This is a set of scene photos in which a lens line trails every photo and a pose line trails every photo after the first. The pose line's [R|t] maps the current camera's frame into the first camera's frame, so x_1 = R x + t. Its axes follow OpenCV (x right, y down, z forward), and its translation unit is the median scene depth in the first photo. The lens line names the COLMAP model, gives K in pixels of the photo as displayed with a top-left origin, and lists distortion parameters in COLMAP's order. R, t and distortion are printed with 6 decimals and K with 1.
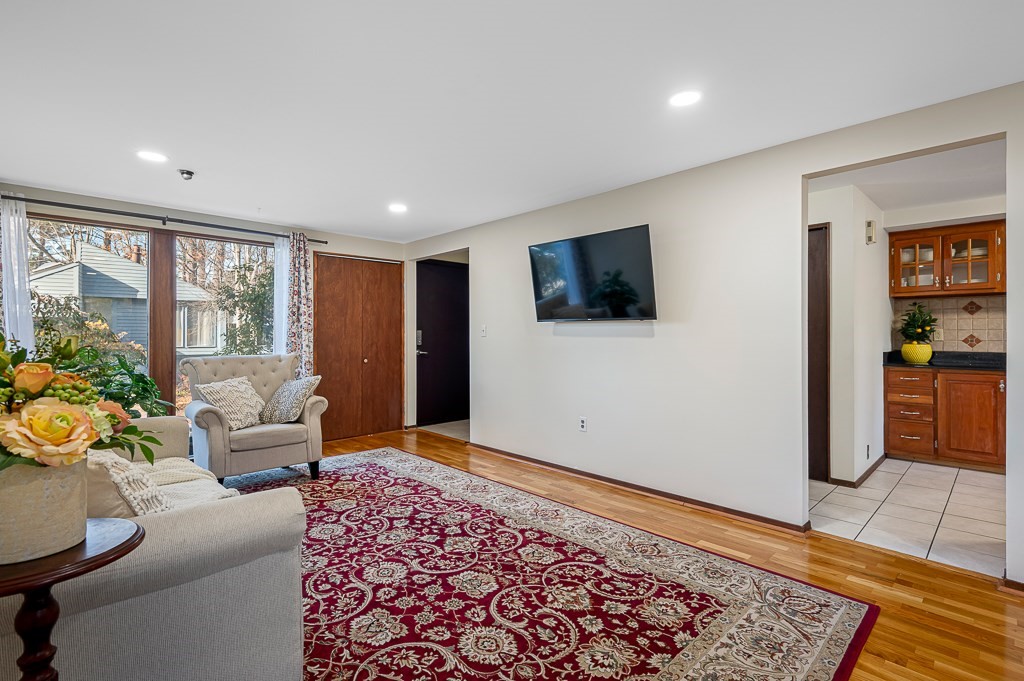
lens RADIAL K [[478.8, 0, 515.6], [0, 478.8, 339.2], [0, 0, 1]] dist [-0.000244, -0.000201]
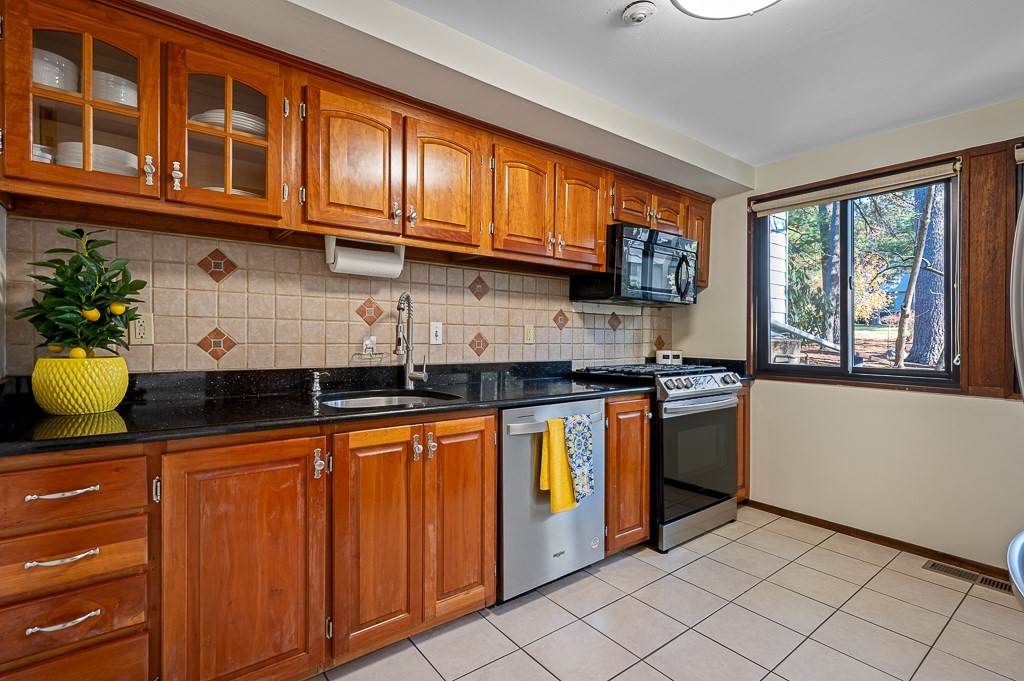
lens RADIAL K [[478.8, 0, 512.8], [0, 478.8, 335.0], [0, 0, 1]] dist [-0.000244, -0.000201]
pose [[0.108989, -0.002309, 0.994040, 0.560403], [-0.006540, 0.999974, 0.003039, -0.007150], [-0.994021, -0.006833, 0.108971, 0.691826]]
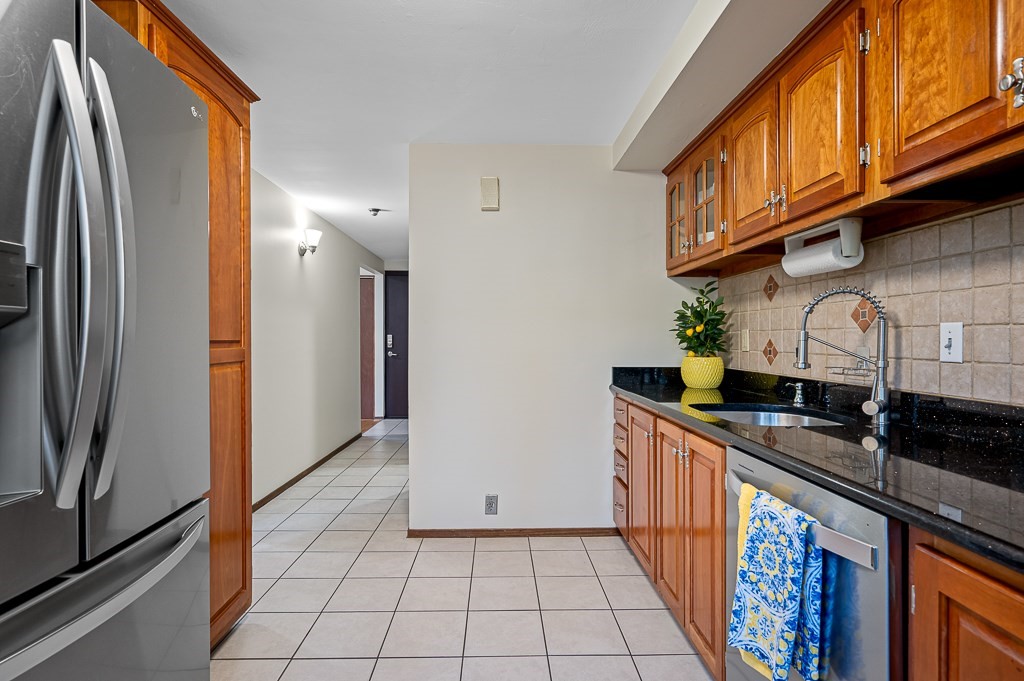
lens RADIAL K [[511.7, 0, 509.9], [0, 511.7, 343.2], [0, 0, 1]] dist [0.001651, 0.000216]
pose [[0.731902, 0.004767, -0.681393, 1.117233], [-0.003015, 0.999988, 0.003757, -0.006634], [0.681403, -0.000695, 0.731908, 0.399959]]
